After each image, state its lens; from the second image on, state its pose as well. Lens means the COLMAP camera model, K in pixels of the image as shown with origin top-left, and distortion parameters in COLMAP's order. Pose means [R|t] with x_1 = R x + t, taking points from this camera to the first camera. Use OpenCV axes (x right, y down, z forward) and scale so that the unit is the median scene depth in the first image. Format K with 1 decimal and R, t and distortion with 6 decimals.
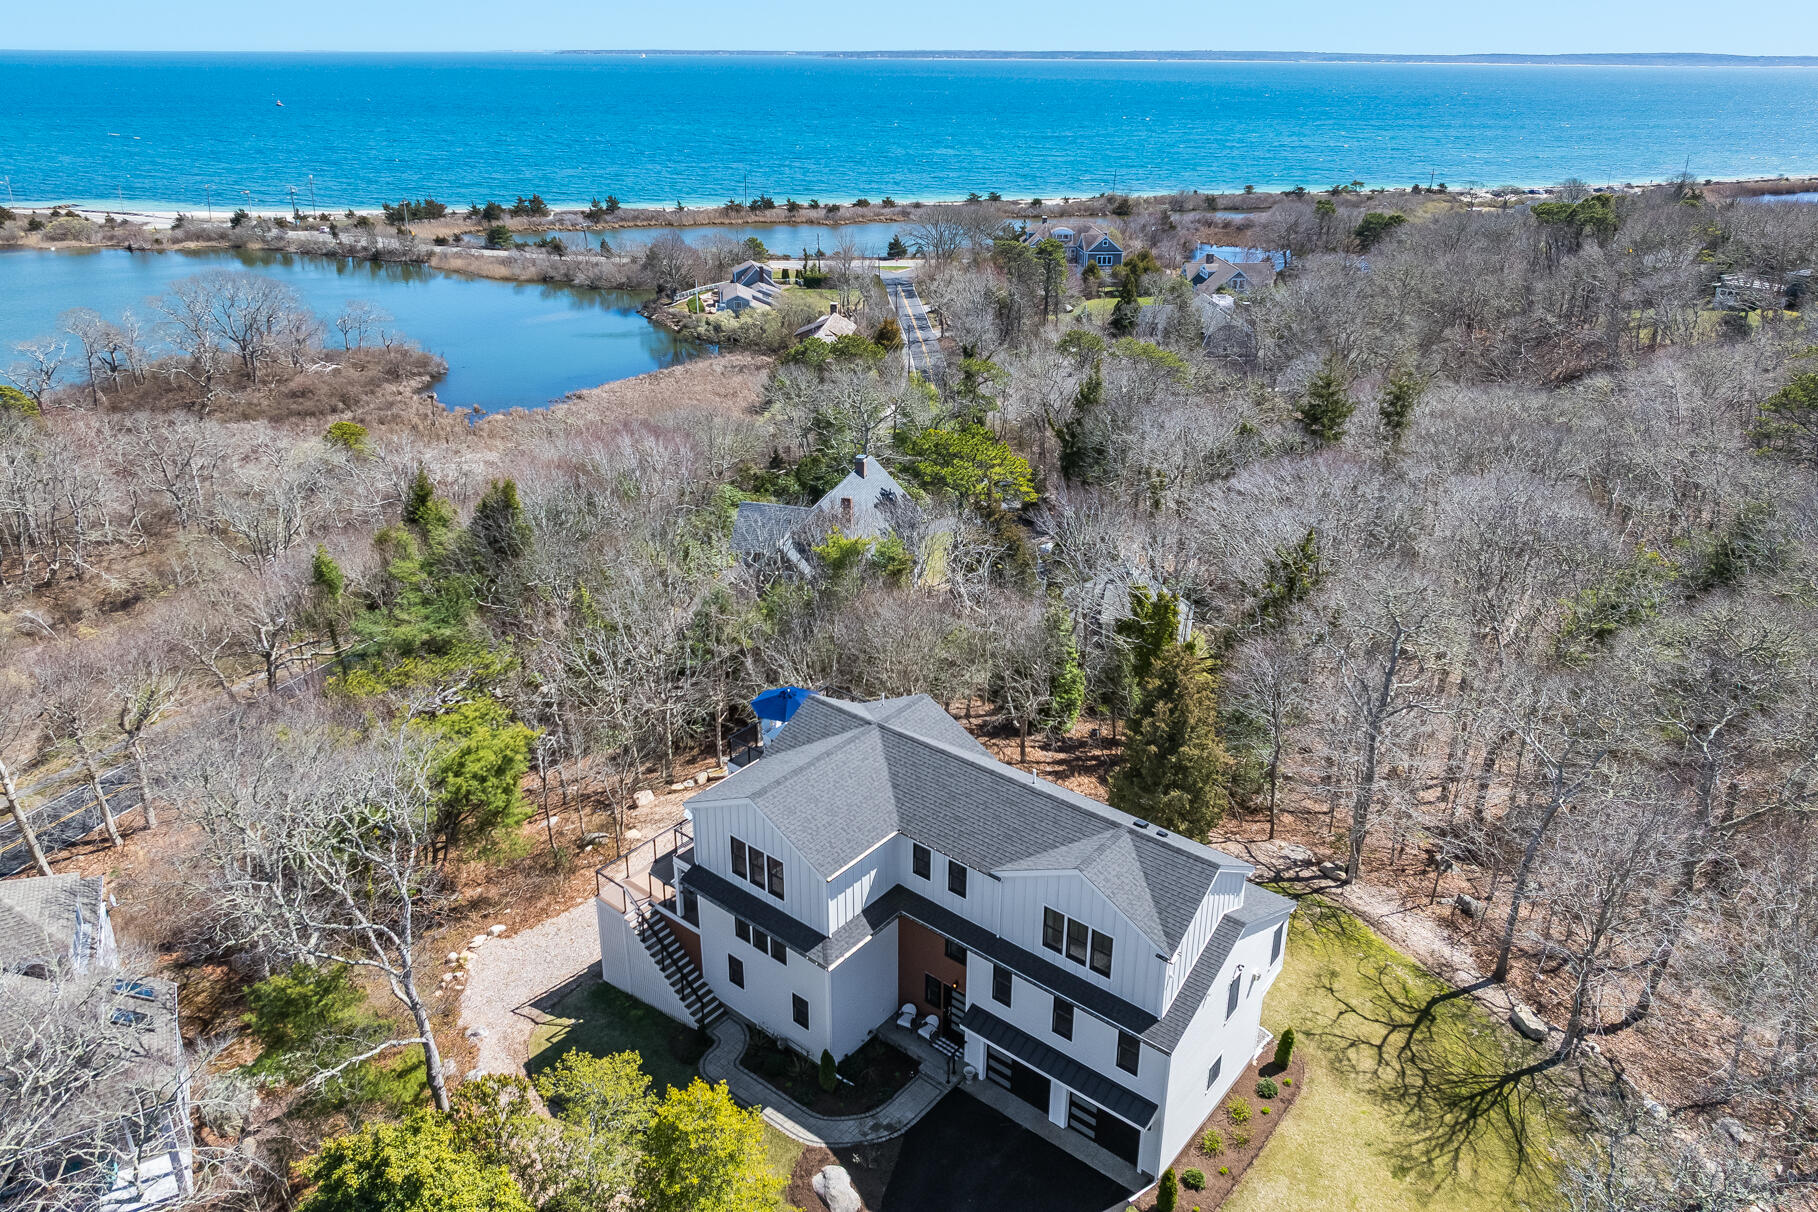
lens RADIAL K [[1292.9, 0, 890.7], [0, 1292.9, 593.6], [0, 0, 1]] dist [-0.019841, 0.000613]
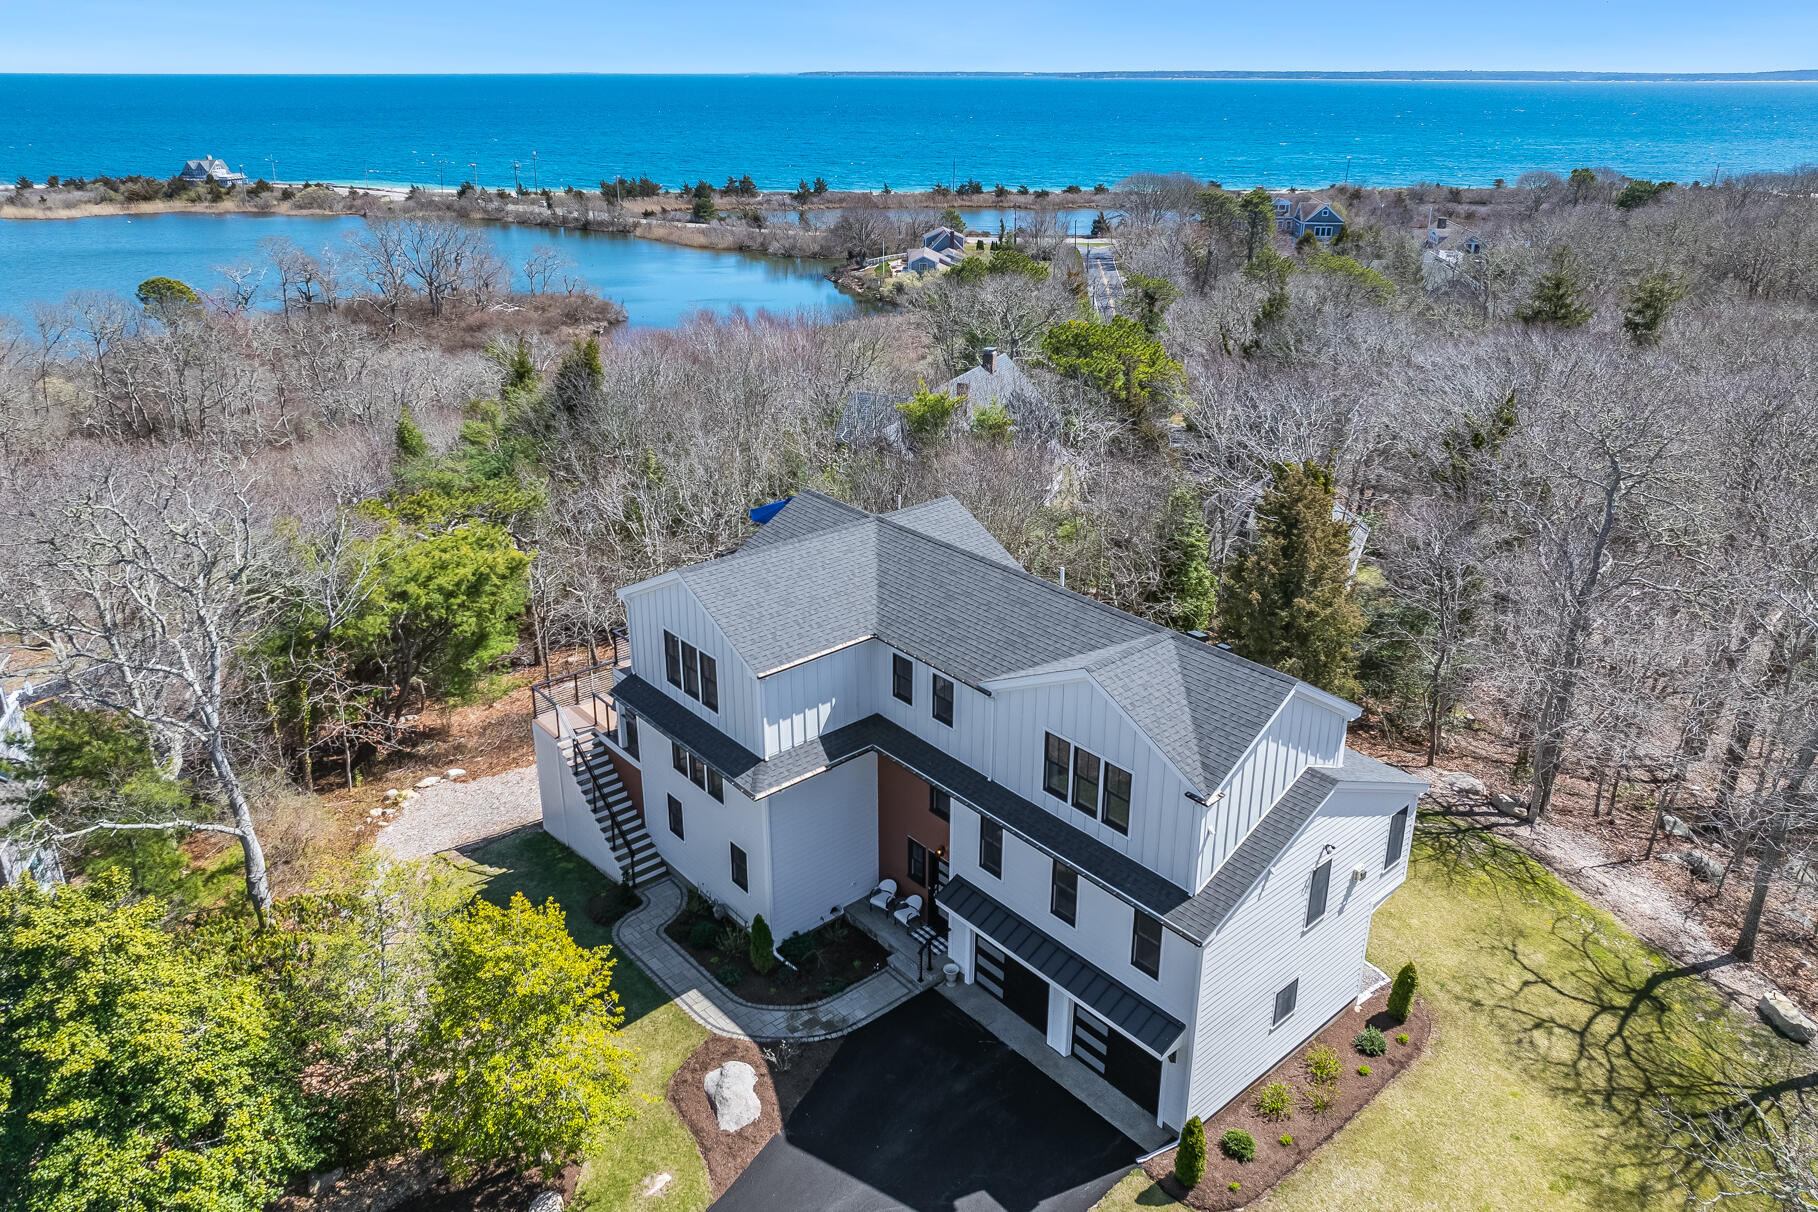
lens RADIAL K [[1292.9, 0, 872.4], [0, 1292.9, 572.6], [0, 0, 1]] dist [-0.019841, 0.000613]
pose [[0.982833, 0.058409, -0.175009, 0.117282], [-0.063957, 0.997608, -0.026228, 0.144907], [0.173058, 0.036971, 0.984217, 0.222026]]
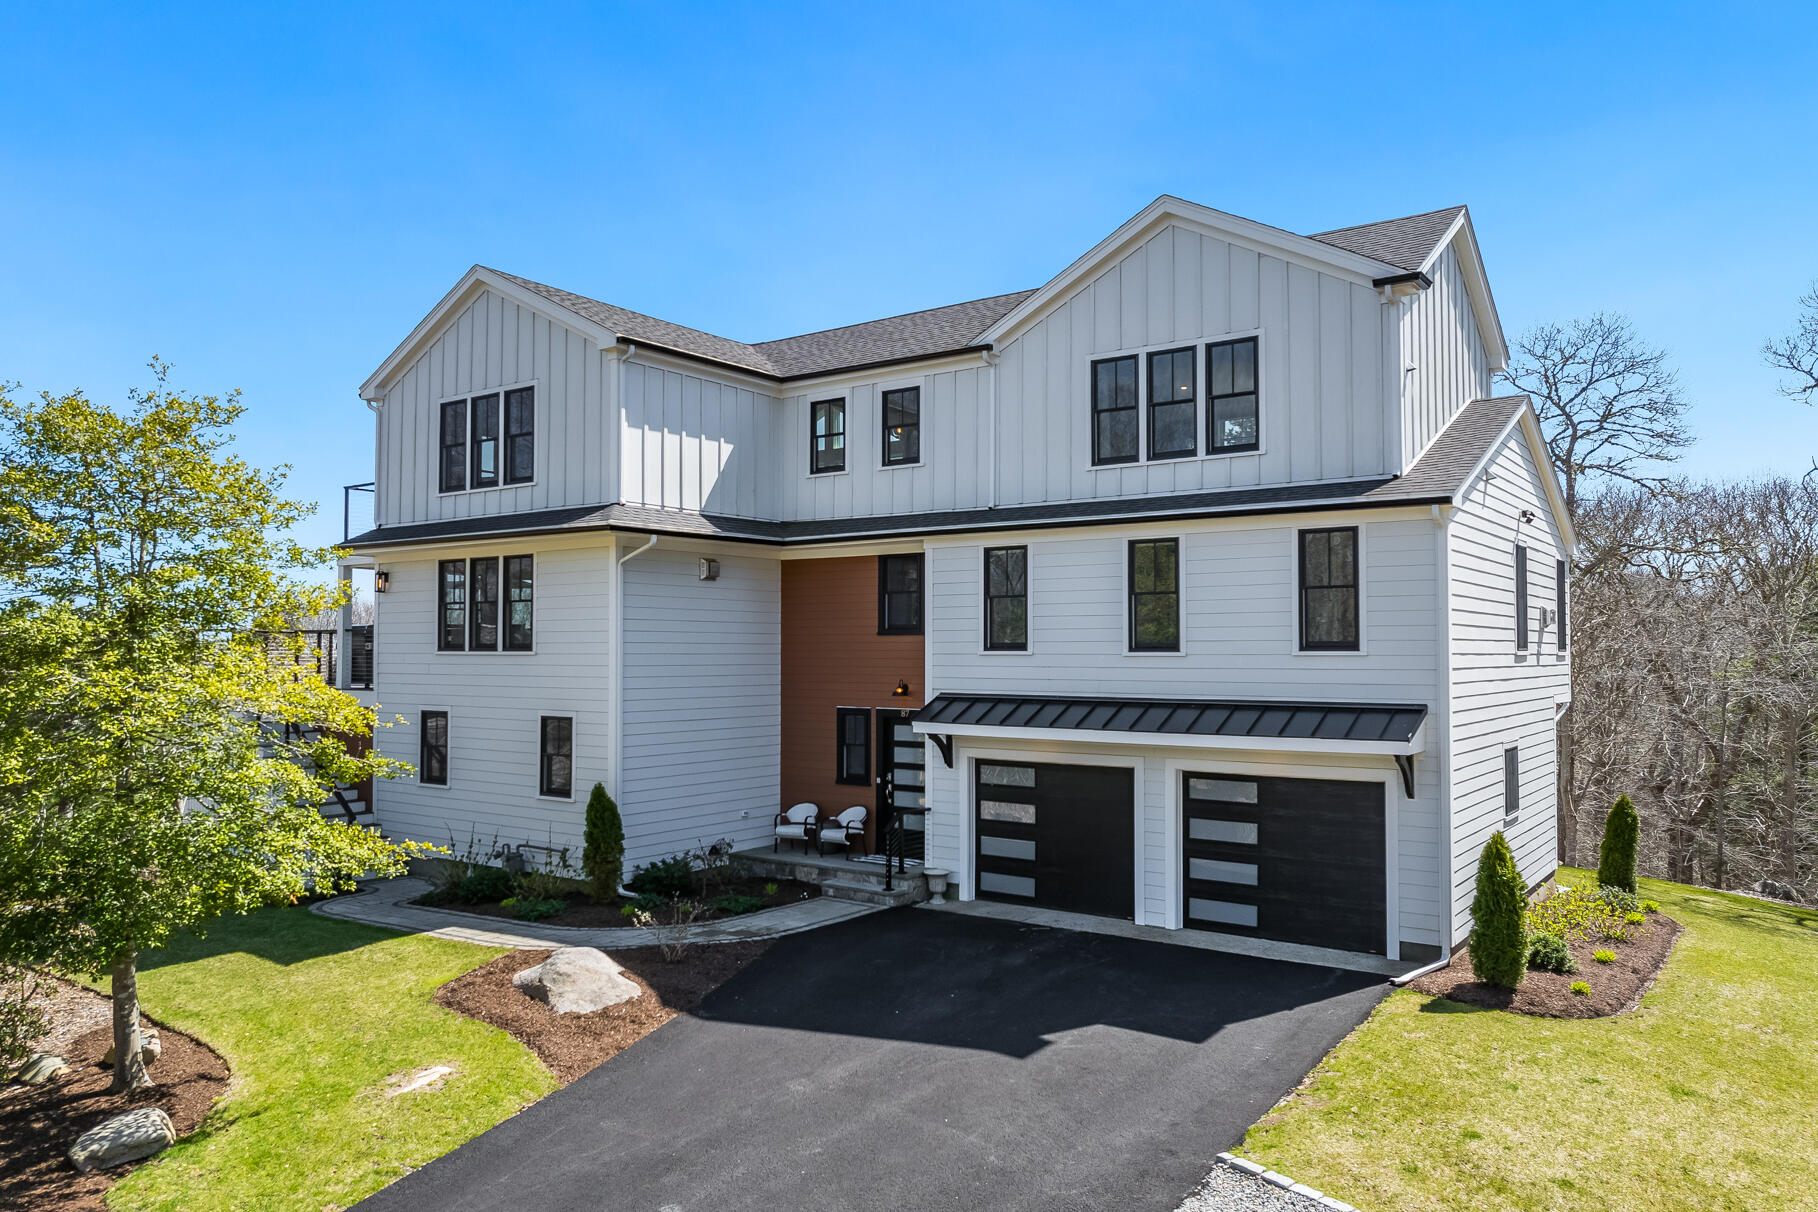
lens RADIAL K [[1292.9, 0, 904.6], [0, 1292.9, 658.5], [0, 0, 1]] dist [-0.019841, 0.000613]
pose [[0.997998, 0.002168, 0.063206, 0.019524], [0.023591, 0.914518, -0.403858, 0.422836], [-0.058679, 0.404541, 0.912636, 0.506369]]
